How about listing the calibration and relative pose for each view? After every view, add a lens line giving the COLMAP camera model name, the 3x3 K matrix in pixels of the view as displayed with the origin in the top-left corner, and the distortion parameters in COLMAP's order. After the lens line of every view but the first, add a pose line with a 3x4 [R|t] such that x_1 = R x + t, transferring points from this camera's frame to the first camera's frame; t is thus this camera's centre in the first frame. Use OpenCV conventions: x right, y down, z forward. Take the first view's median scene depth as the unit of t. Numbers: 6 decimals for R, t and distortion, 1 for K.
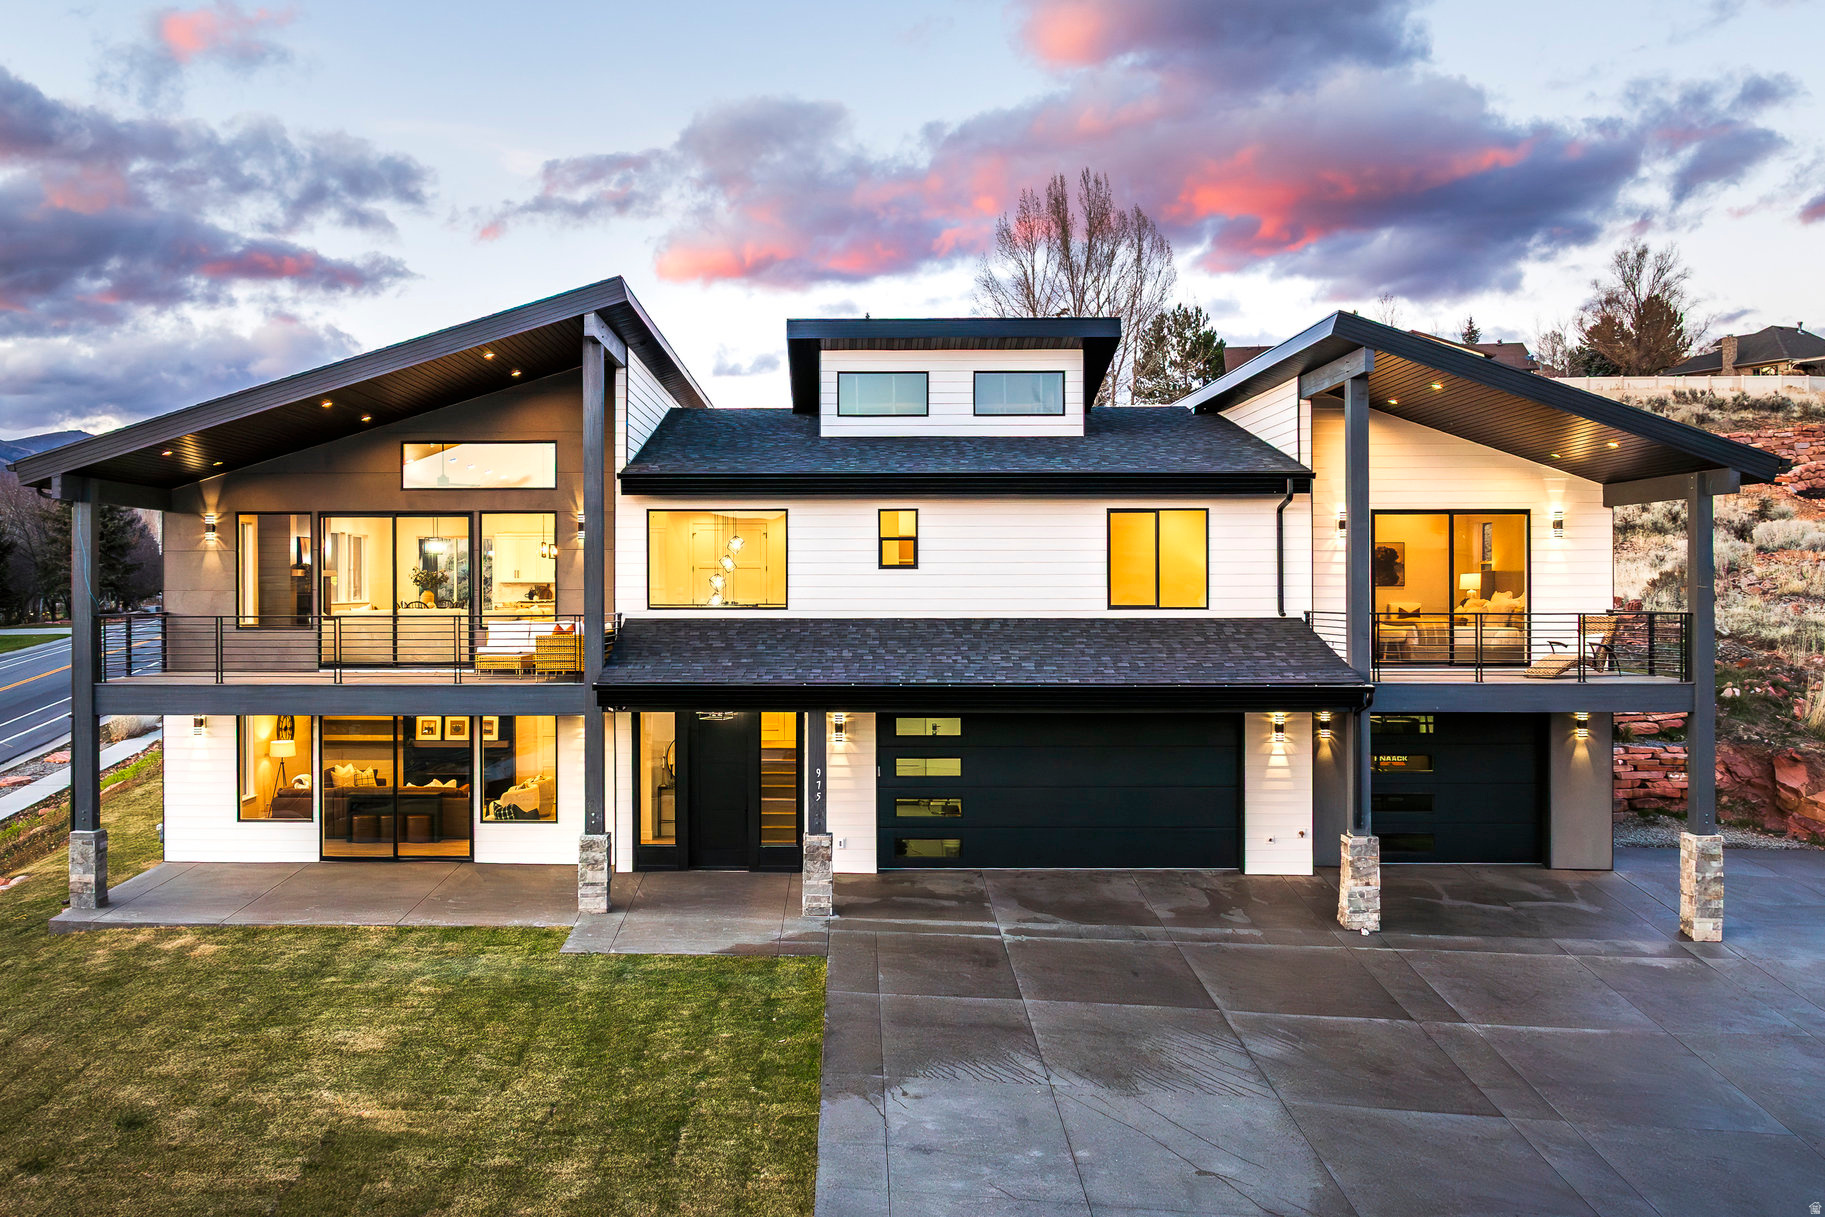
lens RADIAL K [[1629.5, 0, 796.6], [0, 1629.5, 588.3], [0, 0, 1]] dist [-0.027757, -0.031779]
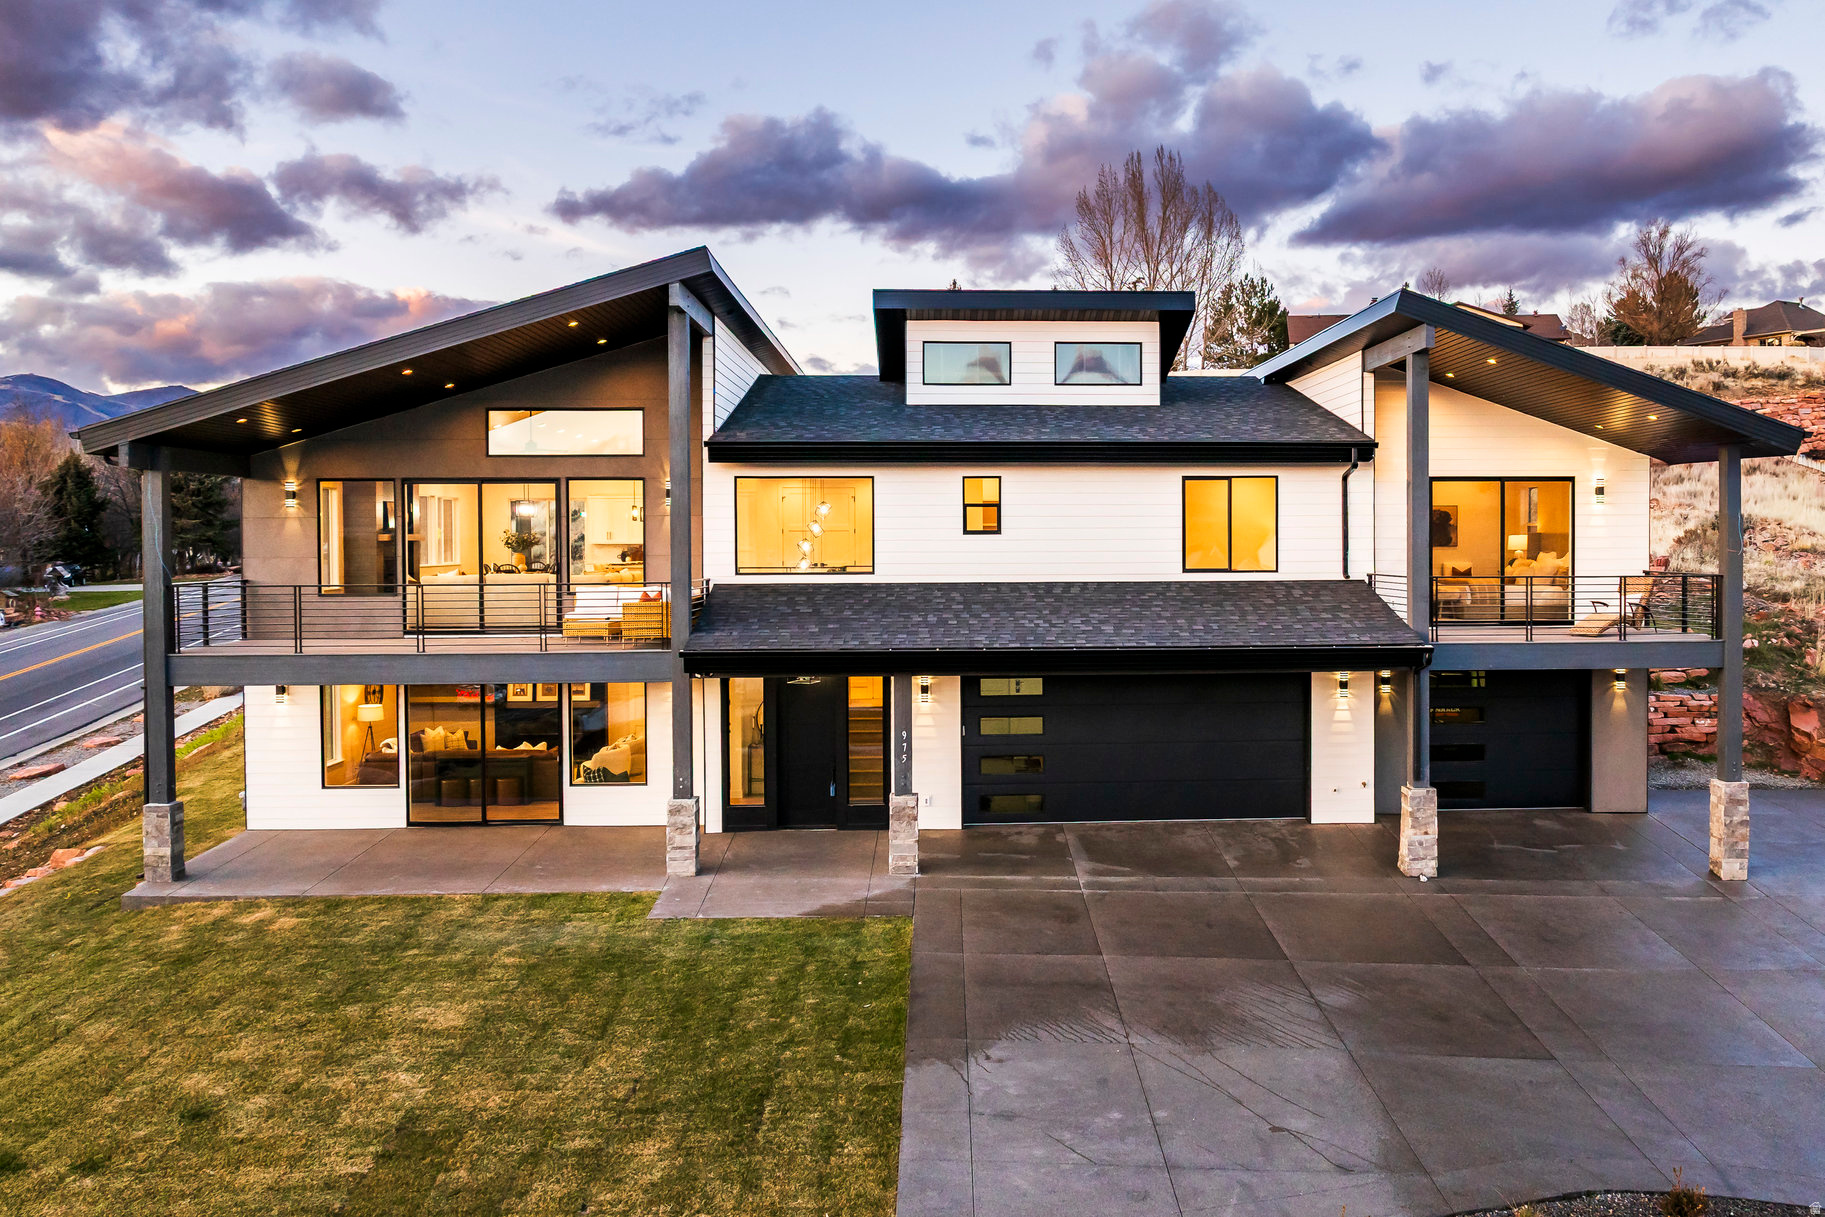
lens RADIAL K [[1537.7, 0, 1038.8], [0, 1537.7, 561.1], [0, 0, 1]] dist [-0.046128, 0.010060]
pose [[0.995308, -0.003903, 0.096681, 0.004386], [0.002461, 0.999884, 0.015025, -0.009508], [-0.096728, -0.014716, 0.995202, 0.029789]]
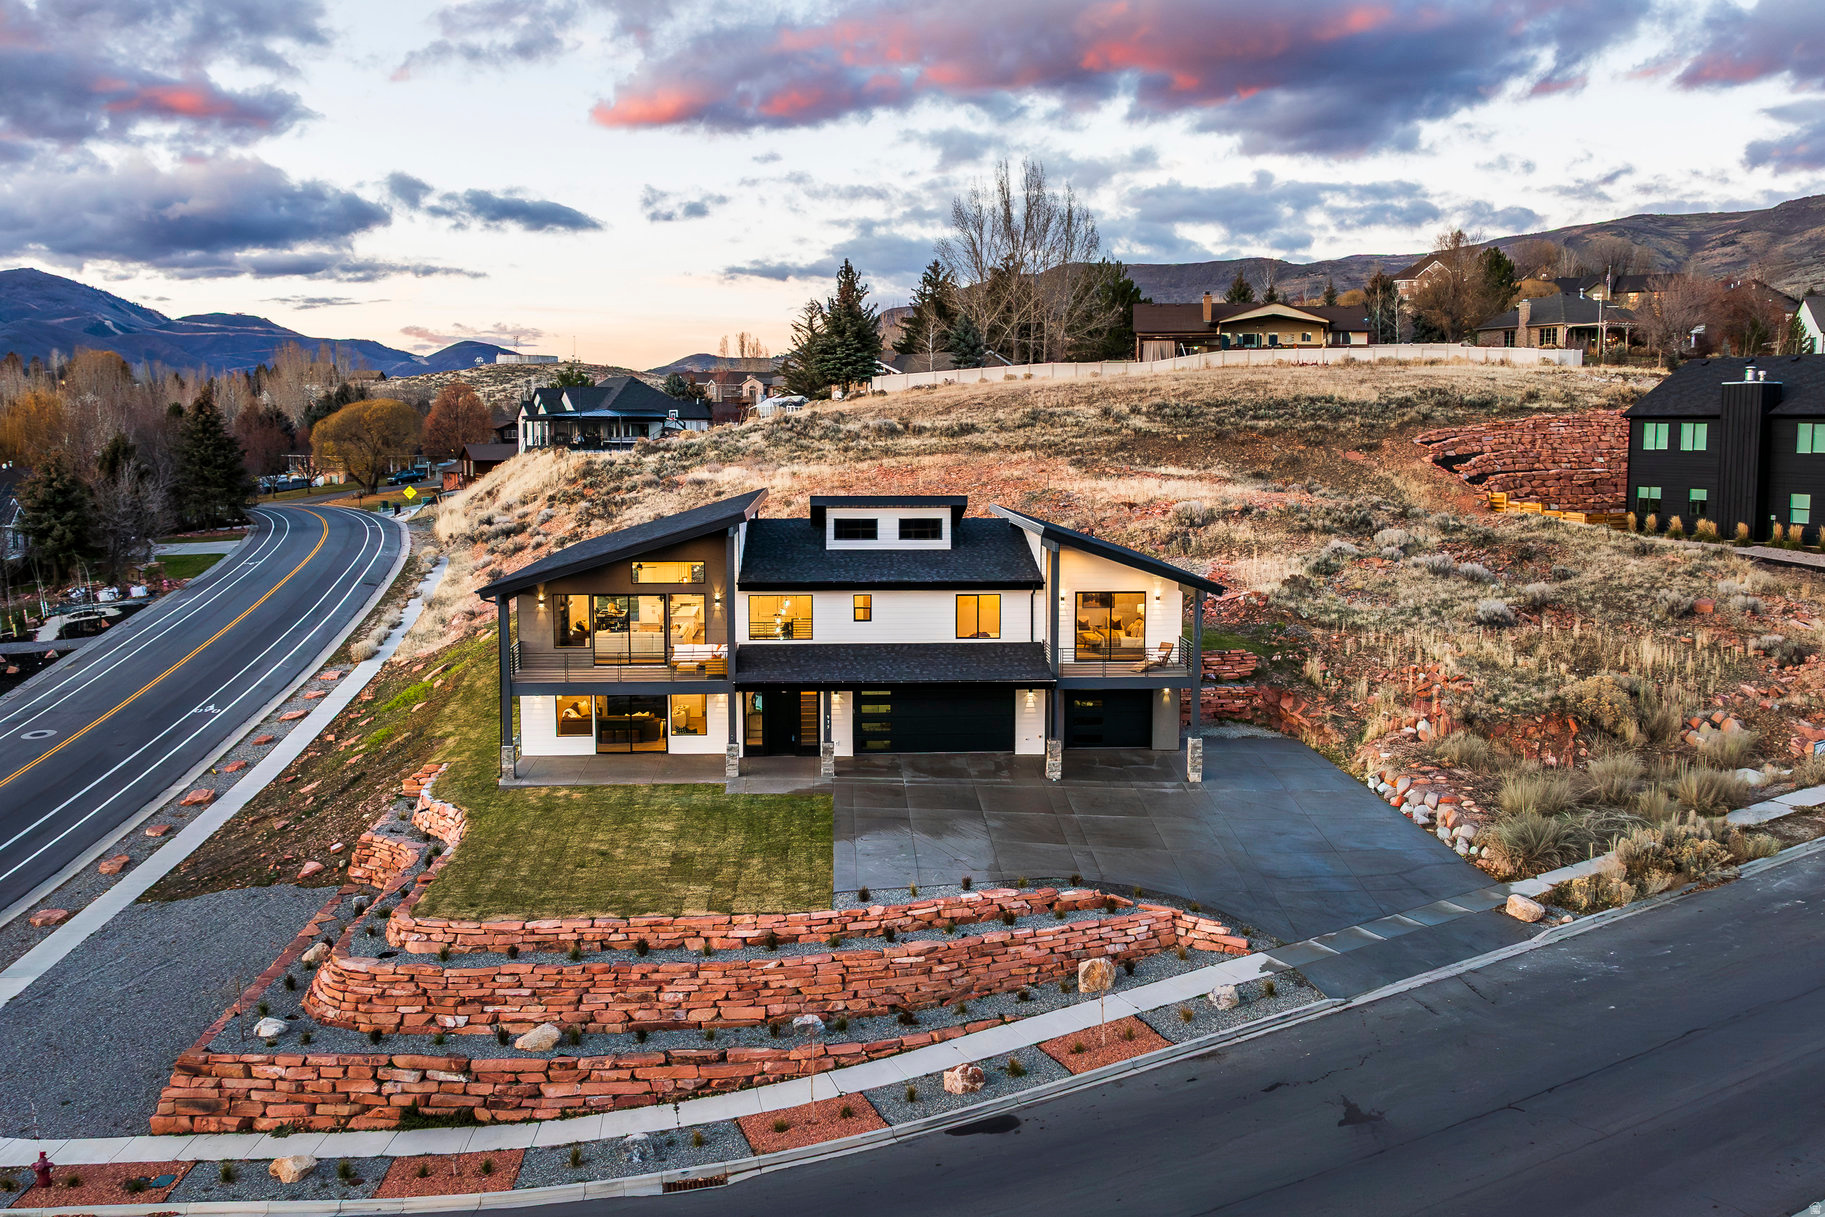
lens RADIAL K [[1629.5, 0, 941.6], [0, 1629.5, 610.3], [0, 0, 1]] dist [-0.027757, -0.031779]
pose [[0.994887, -0.007585, 0.100707, -0.054286], [-0.003888, 0.993560, 0.113242, -0.282234], [-0.100917, -0.113055, 0.988450, -1.221302]]
